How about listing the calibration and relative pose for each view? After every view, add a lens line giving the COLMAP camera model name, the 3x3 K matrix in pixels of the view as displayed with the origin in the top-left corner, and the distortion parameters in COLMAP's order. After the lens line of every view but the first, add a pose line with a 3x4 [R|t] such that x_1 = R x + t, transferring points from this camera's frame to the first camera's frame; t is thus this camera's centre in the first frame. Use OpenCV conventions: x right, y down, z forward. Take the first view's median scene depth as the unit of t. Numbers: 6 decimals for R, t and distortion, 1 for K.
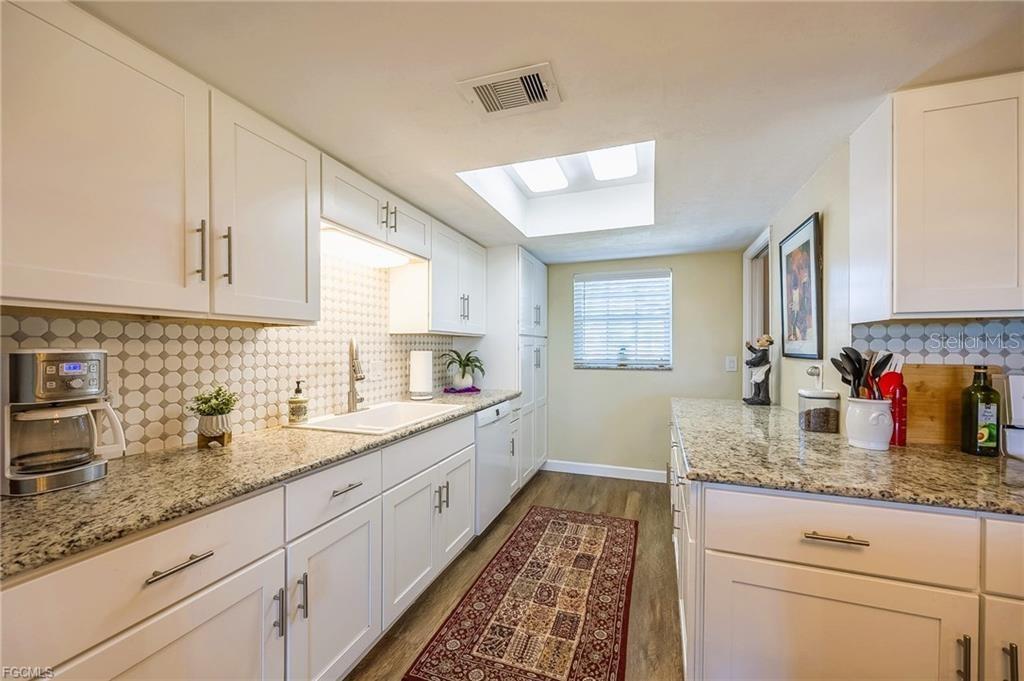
lens RADIAL K [[394.9, 0, 503.5], [0, 394.9, 352.4], [0, 0, 1]] dist [-0.001752, 0.000224]
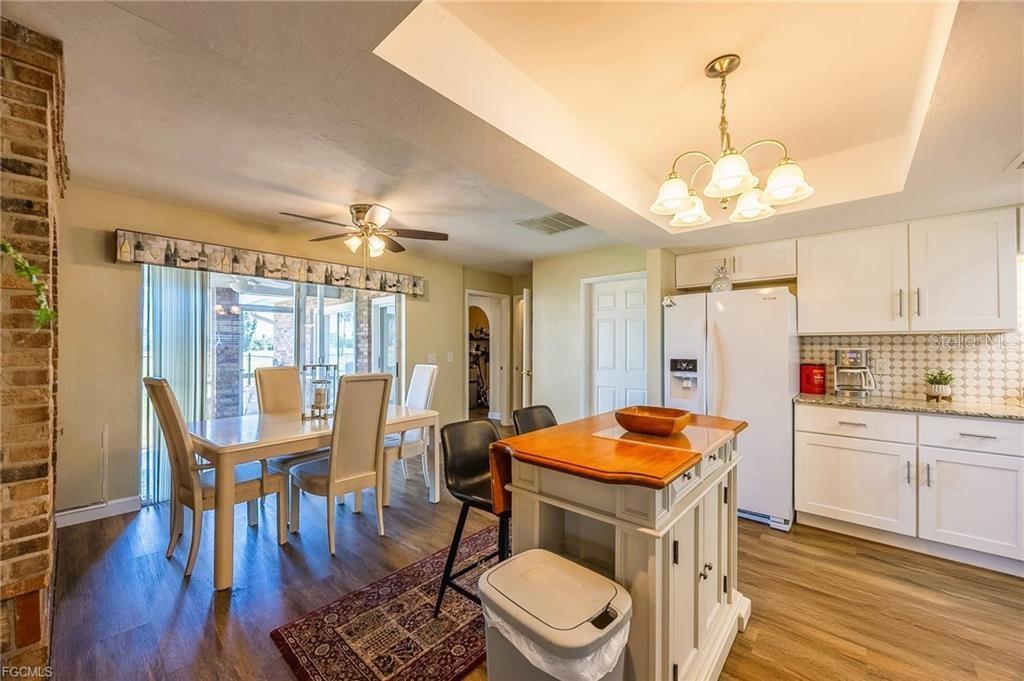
lens RADIAL K [[384.2, 0, 516.5], [0, 384.2, 343.9], [0, 0, 1]] dist [-0.002221, -0.000741]
pose [[-0.356553, -0.009478, -0.934227, 1.385607], [-0.013569, 0.999896, -0.004966, 0.003675], [0.934177, 0.010906, -0.356645, -0.160483]]
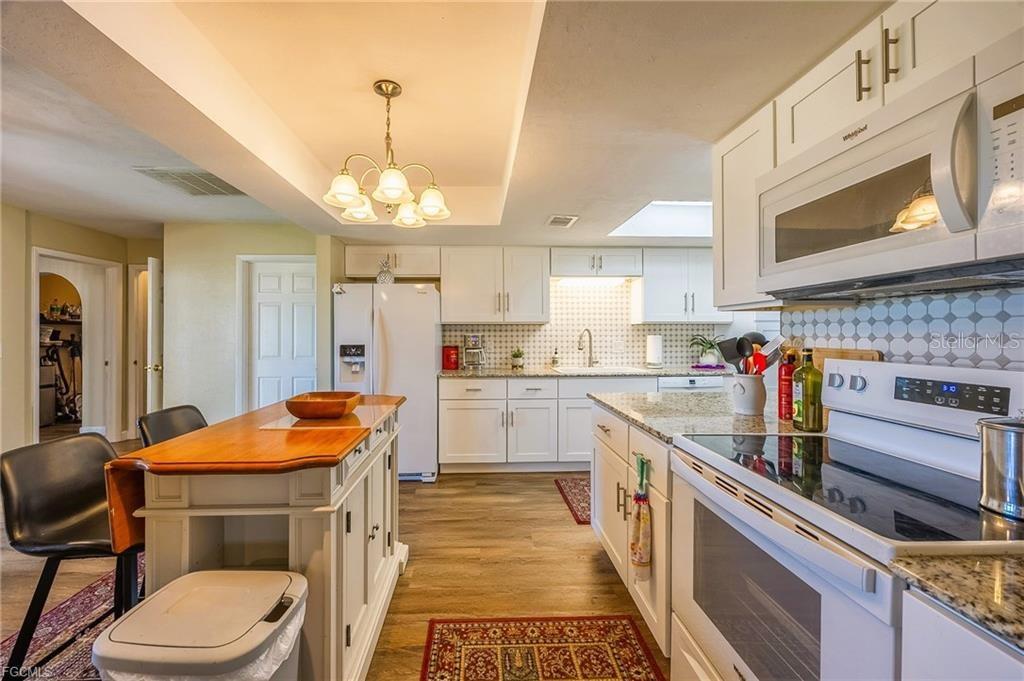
lens RADIAL K [[384.2, 0, 484.1], [0, 384.2, 333.1], [0, 0, 1]] dist [-0.002221, -0.000741]
pose [[0.370096, -0.003008, -0.928989, 1.423235], [-0.009027, 0.999936, -0.006834, 0.004529], [0.928950, 0.010916, 0.370045, -0.168881]]
